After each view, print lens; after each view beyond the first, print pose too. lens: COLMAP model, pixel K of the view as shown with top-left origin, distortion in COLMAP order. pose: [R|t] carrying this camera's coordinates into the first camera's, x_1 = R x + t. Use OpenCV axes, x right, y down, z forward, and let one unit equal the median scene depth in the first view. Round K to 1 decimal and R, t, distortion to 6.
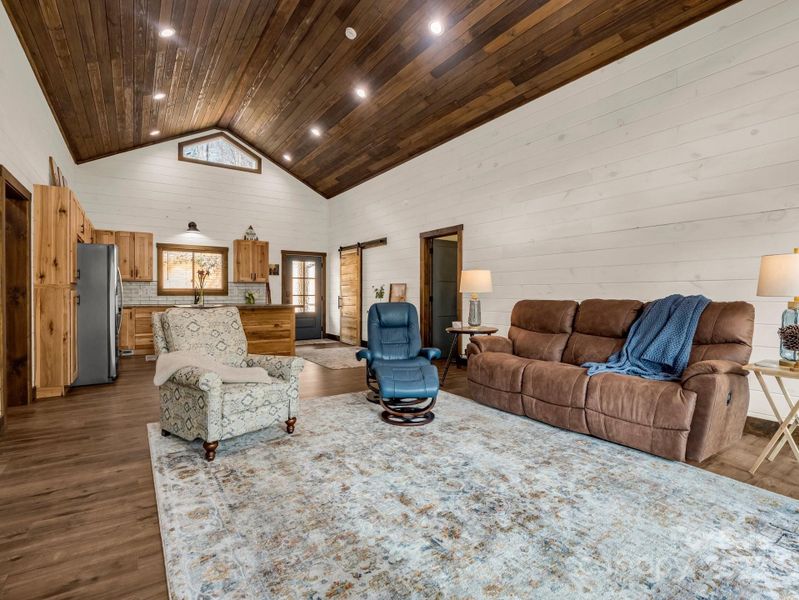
lens RADIAL K [[390.2, 0, 399.5], [0, 390.2, 300.0], [0, 0, 1]] dist [-0.032465, -0.000243]
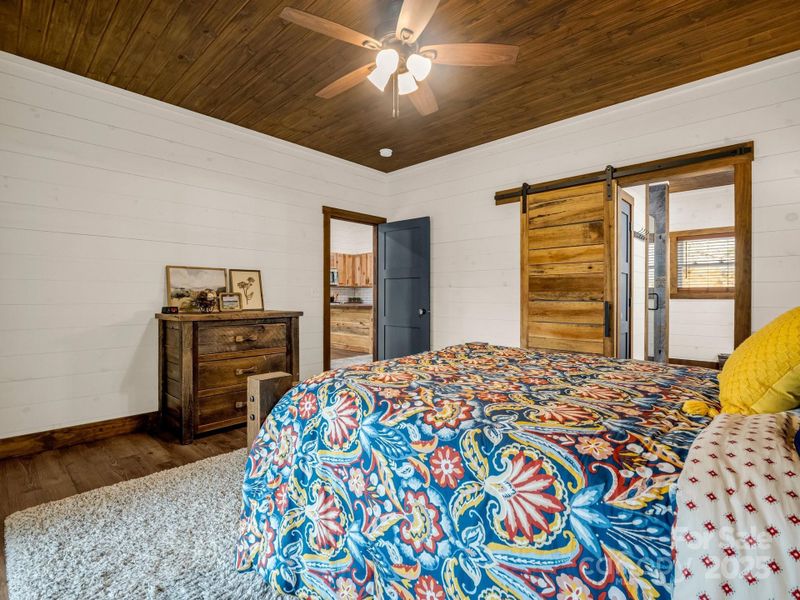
lens RADIAL K [[398.6, 0, 398.8], [0, 398.6, 295.7], [0, 0, 1]] dist [-0.002748, -0.000759]
pose [[0.202489, -0.002060, -0.979282, 0.732832], [-0.008599, 0.999955, -0.003881, -0.010213], [0.979247, 0.009206, 0.202462, 0.754537]]
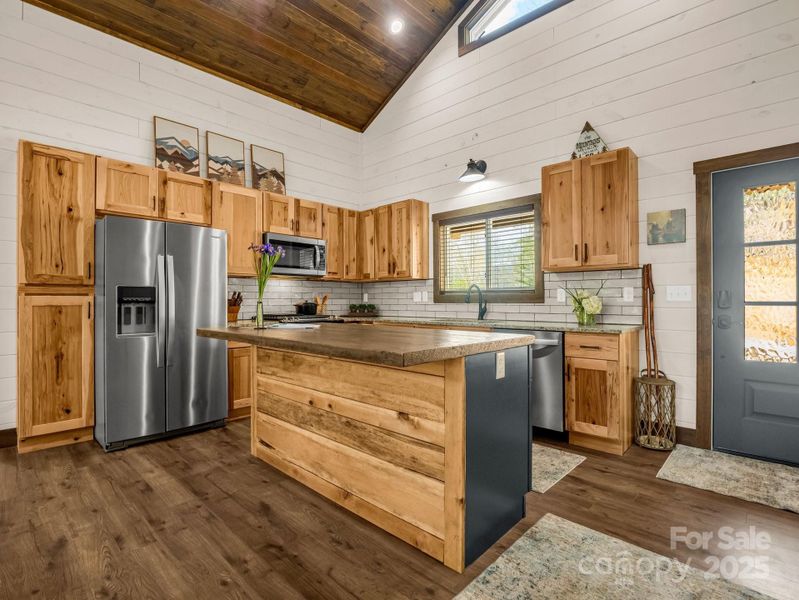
lens RADIAL K [[398.1, 0, 398.3], [0, 398.1, 295.7], [0, 0, 1]] dist [-0.002748, -0.000759]
pose [[0.203286, -0.014791, -0.979008, -0.040560], [-0.011266, 0.999784, -0.017444, -0.011221], [0.979055, 0.014576, 0.203076, 0.813279]]
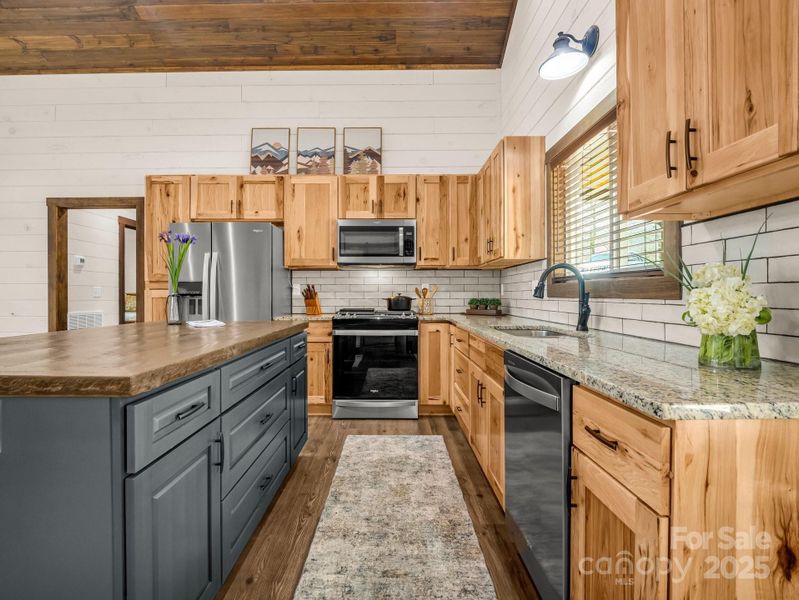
lens RADIAL K [[398.1, 0, 398.3], [0, 398.1, 295.7], [0, 0, 1]] dist [-0.002748, -0.000759]
pose [[-0.572219, -0.001300, -0.820100, -0.236794], [-0.012339, 0.999899, 0.007024, -0.013713], [0.820008, 0.014139, -0.572177, 1.087123]]
